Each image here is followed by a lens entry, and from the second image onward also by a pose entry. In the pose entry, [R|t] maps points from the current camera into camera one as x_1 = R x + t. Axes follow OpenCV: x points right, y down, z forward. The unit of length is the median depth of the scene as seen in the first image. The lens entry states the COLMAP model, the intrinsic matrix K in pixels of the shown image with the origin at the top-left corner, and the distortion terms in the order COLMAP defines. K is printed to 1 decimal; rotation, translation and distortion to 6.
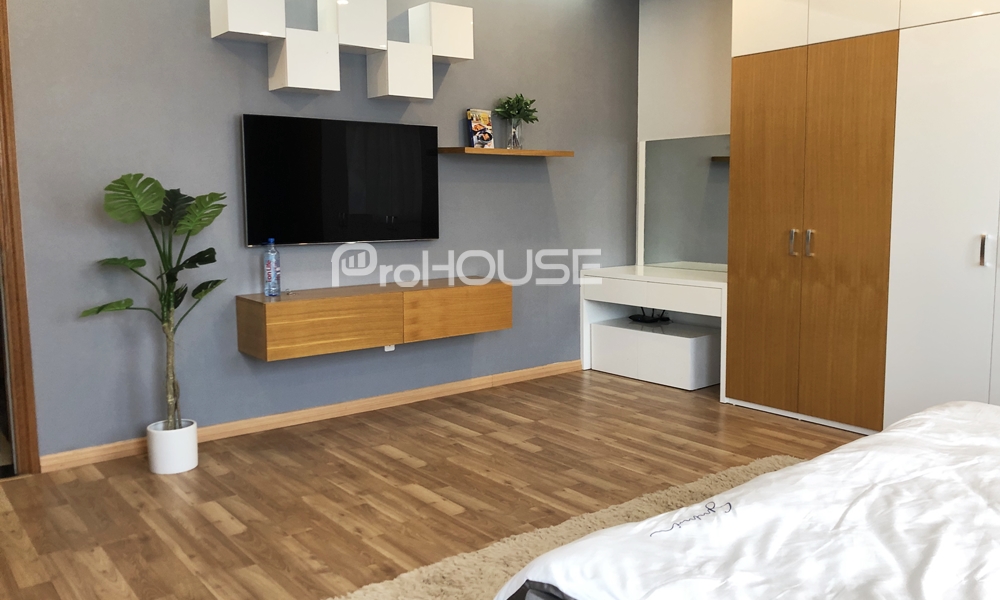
lens RADIAL K [[805.8, 0, 500.0], [0, 805.8, 300.0], [0, 0, 1]] dist [0.009128, 0.000739]
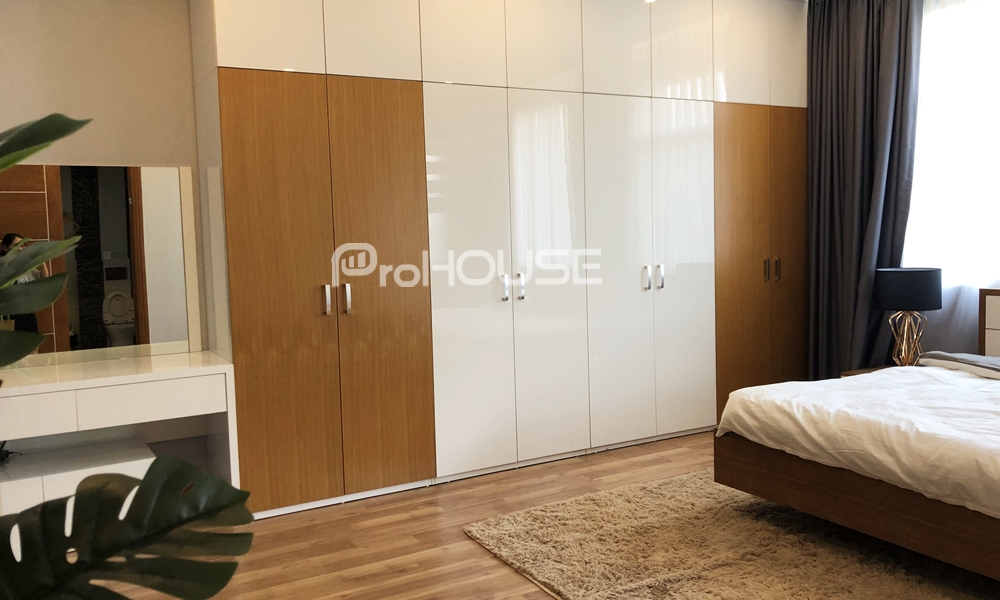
lens RADIAL K [[805.8, 0, 500.0], [0, 805.8, 300.0], [0, 0, 1]] dist [0.009128, 0.000739]
pose [[0.155639, -0.070921, 0.985265, -0.460108], [0.157057, 0.986508, 0.046200, -0.083470], [-0.975249, 0.147552, 0.164678, 0.693095]]
